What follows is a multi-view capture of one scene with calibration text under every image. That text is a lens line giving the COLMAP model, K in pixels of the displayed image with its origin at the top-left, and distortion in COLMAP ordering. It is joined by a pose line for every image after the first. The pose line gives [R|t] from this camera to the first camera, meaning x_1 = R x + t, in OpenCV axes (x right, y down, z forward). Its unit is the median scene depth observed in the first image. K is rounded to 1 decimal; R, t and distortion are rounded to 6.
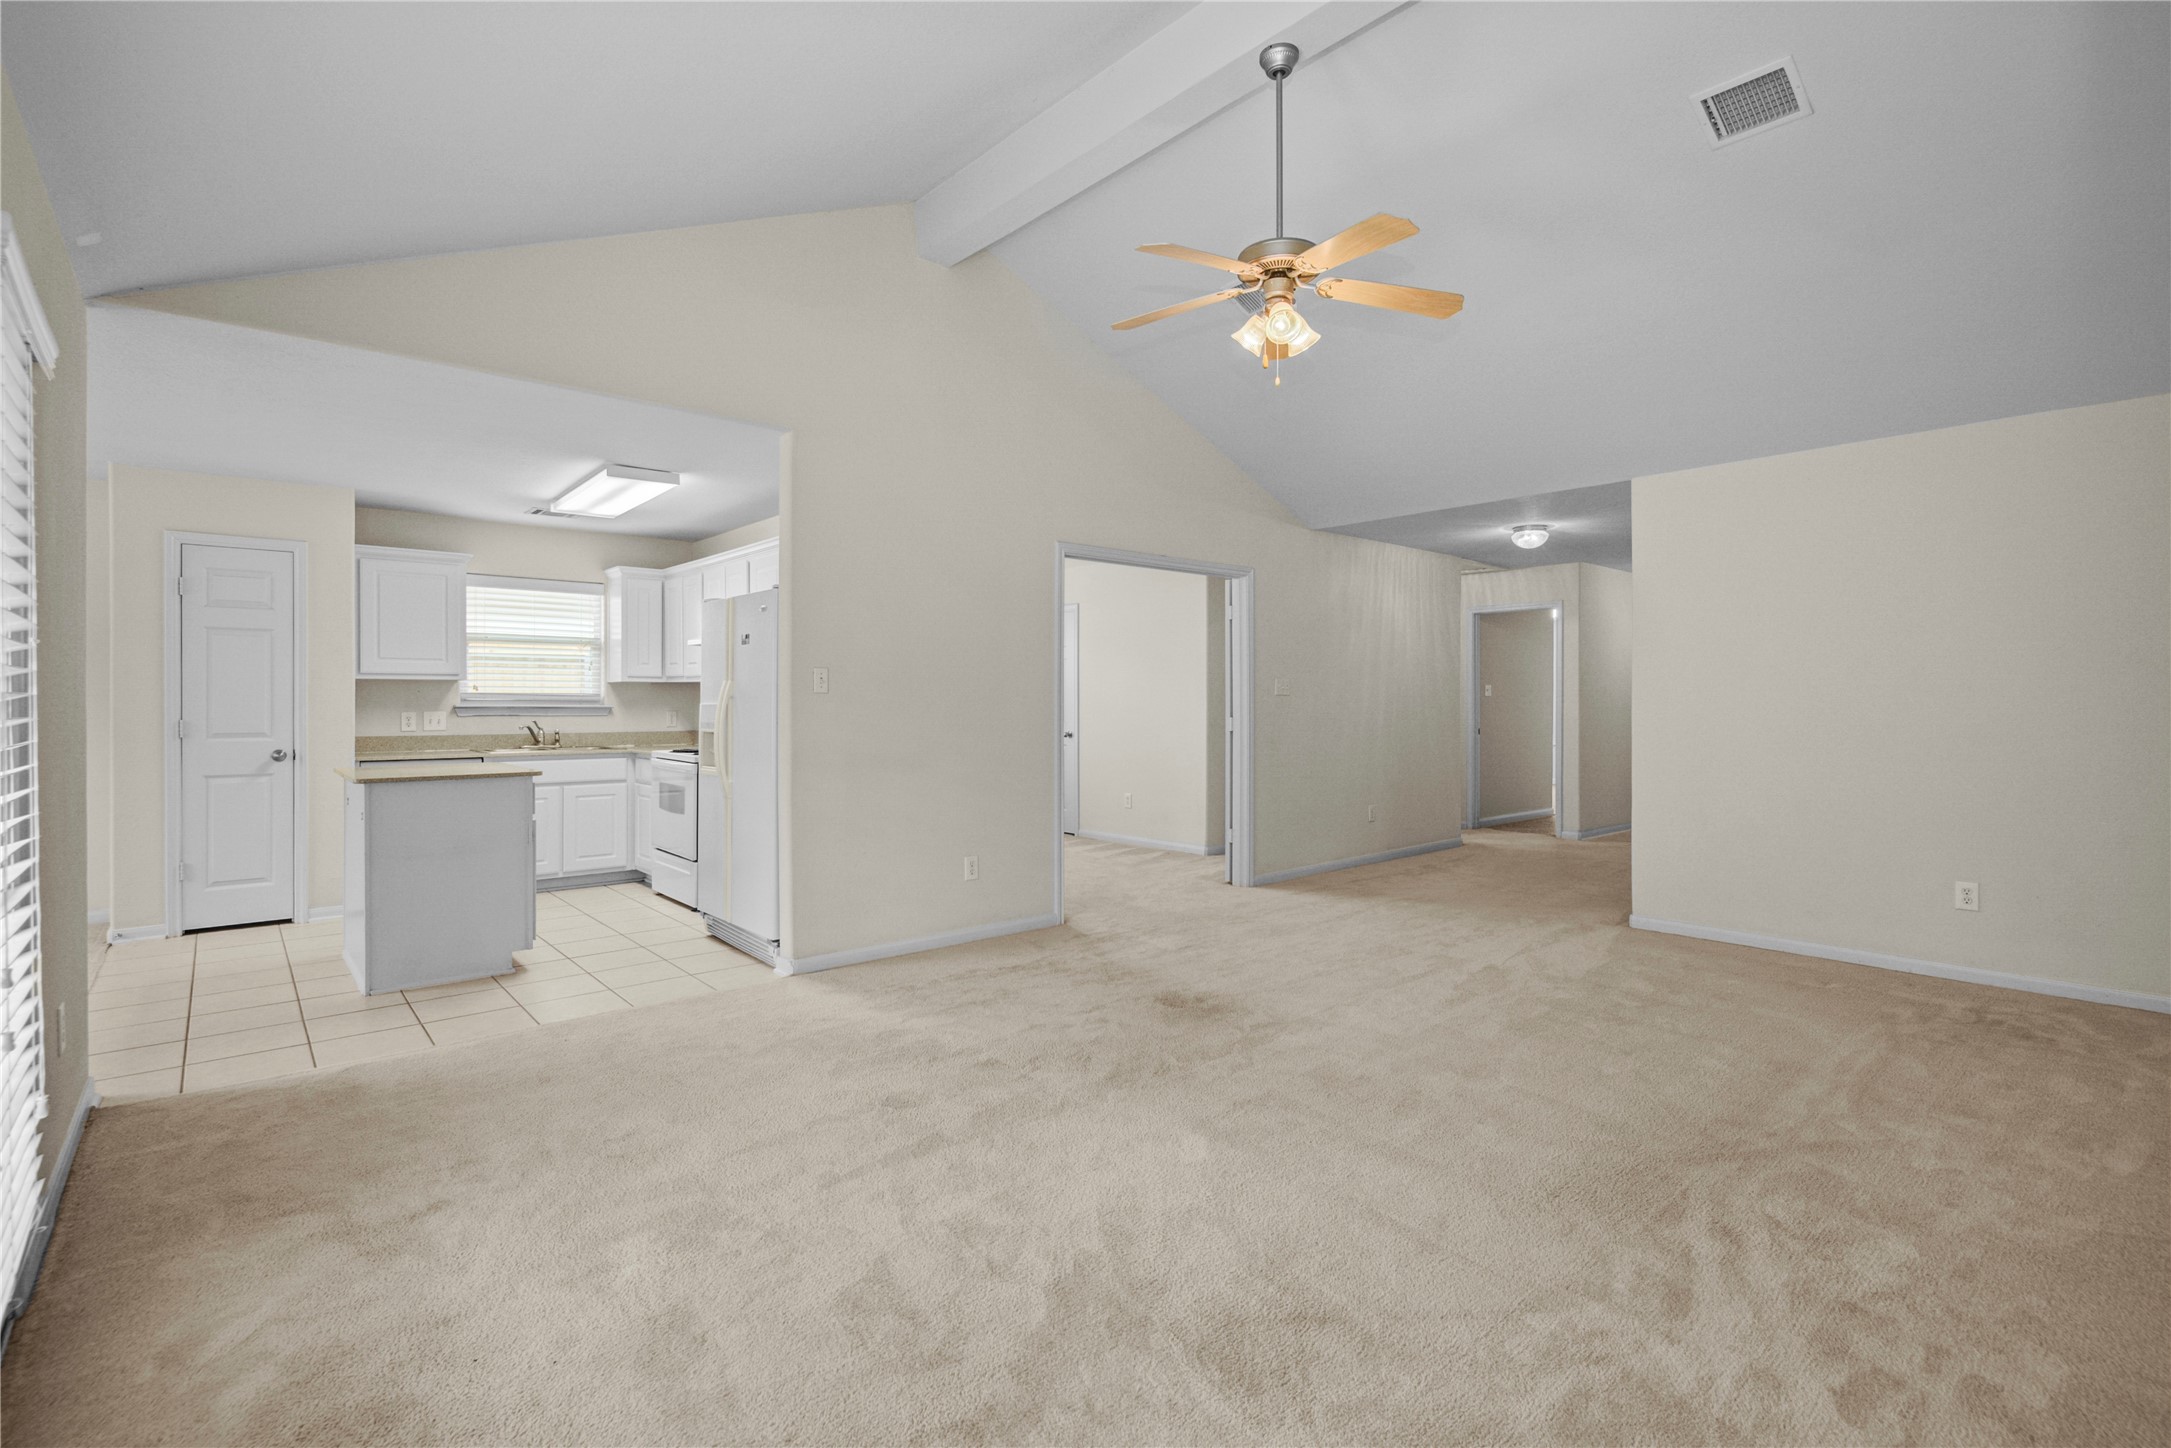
lens RADIAL K [[986.7, 0, 1085.1], [0, 986.7, 706.6], [0, 0, 1]] dist [0.002730, -0.005170]
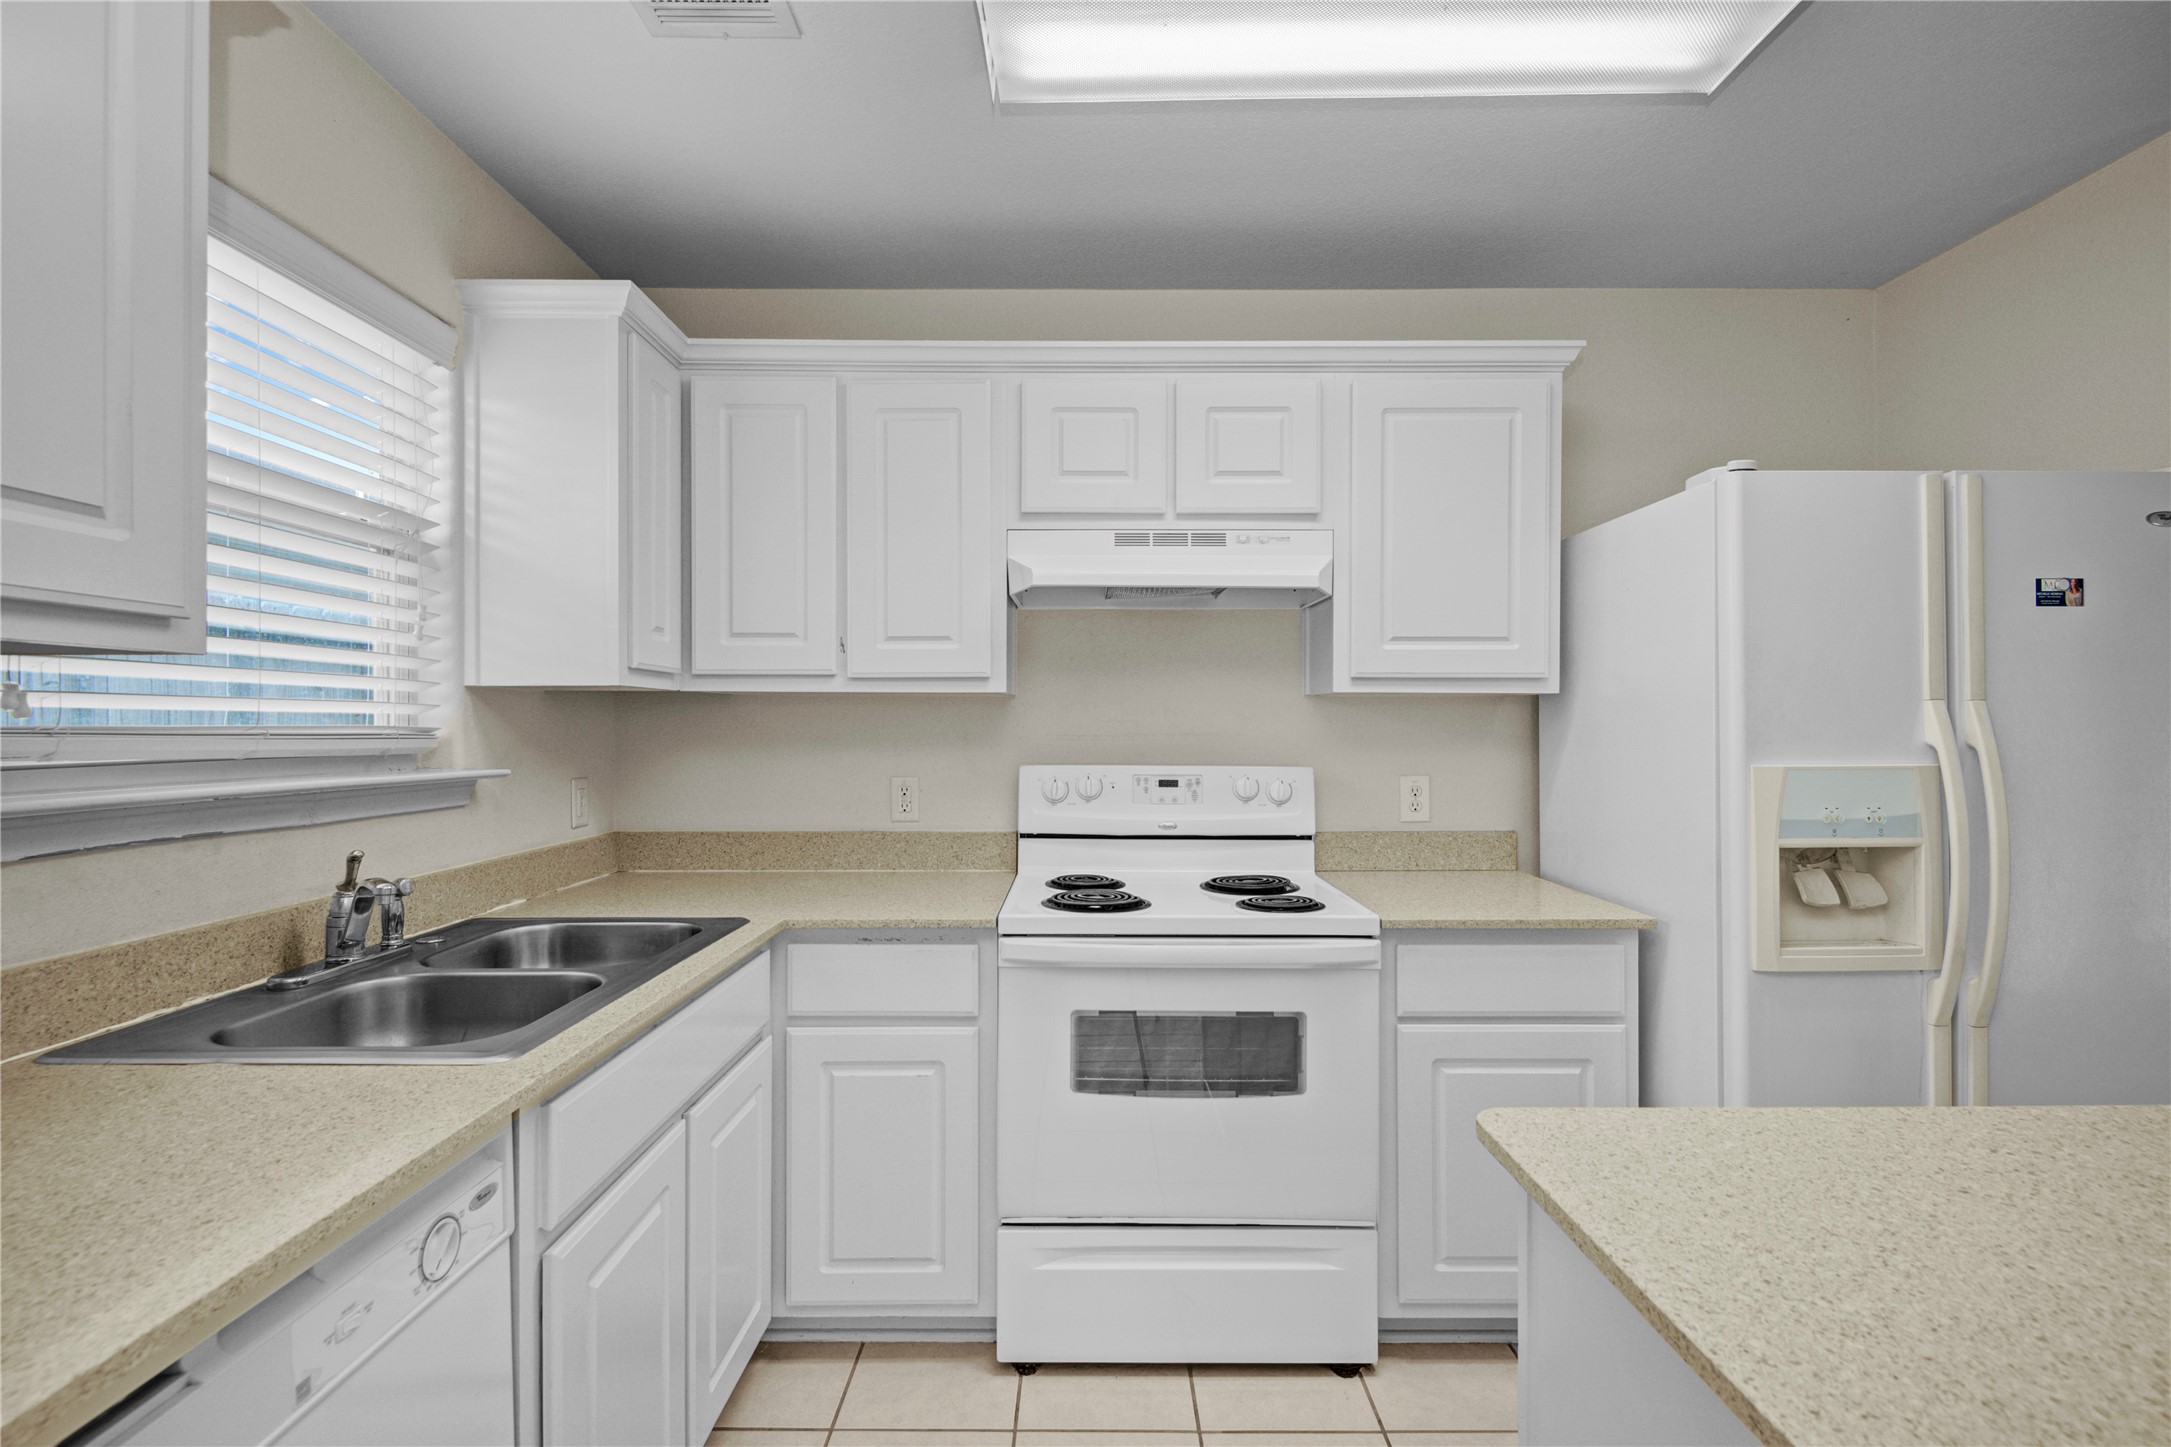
lens RADIAL K [[989.4, 0, 1090.0], [0, 989.4, 722.1], [0, 0, 1]] dist [-0.000927, 0.000061]
pose [[0.660842, 0.000054, 0.750525, -0.655368], [0.004494, 0.999982, -0.004029, -0.014220], [-0.750512, 0.006036, 0.660830, 0.776249]]
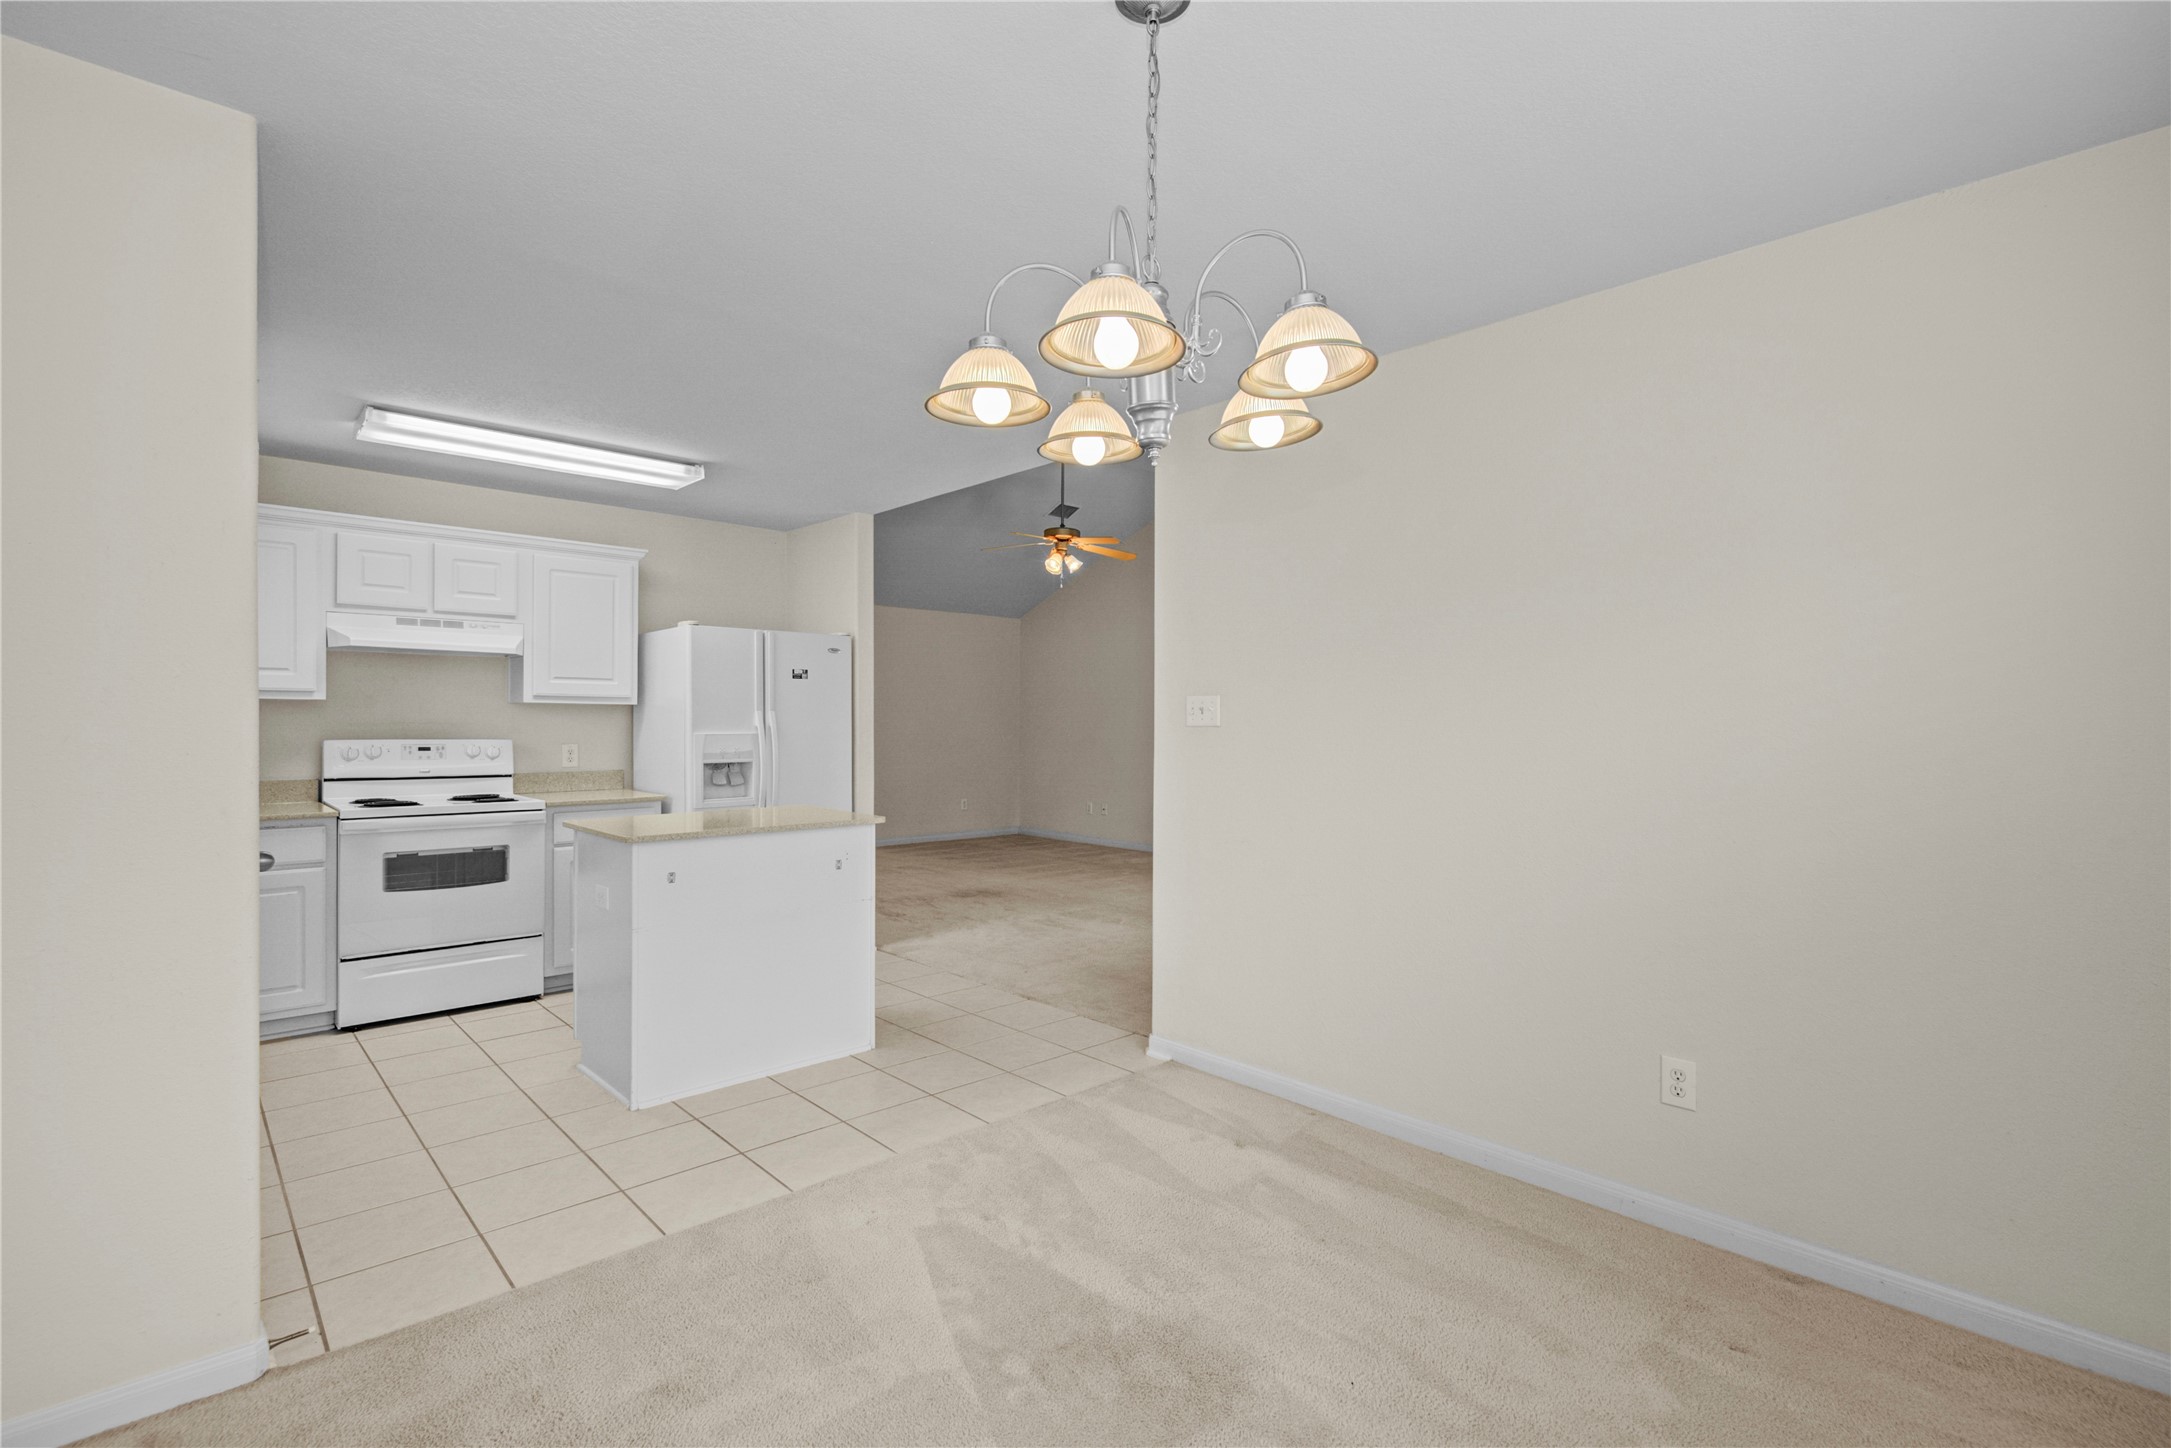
lens RADIAL K [[989.4, 0, 1090.0], [0, 989.4, 722.6], [0, 0, 1]] dist [-0.000927, 0.000061]
pose [[-0.032925, -0.005445, 0.999443, -1.093097], [0.000775, 0.999985, 0.005473, -0.014587], [-0.999458, 0.000955, -0.032920, 0.541546]]
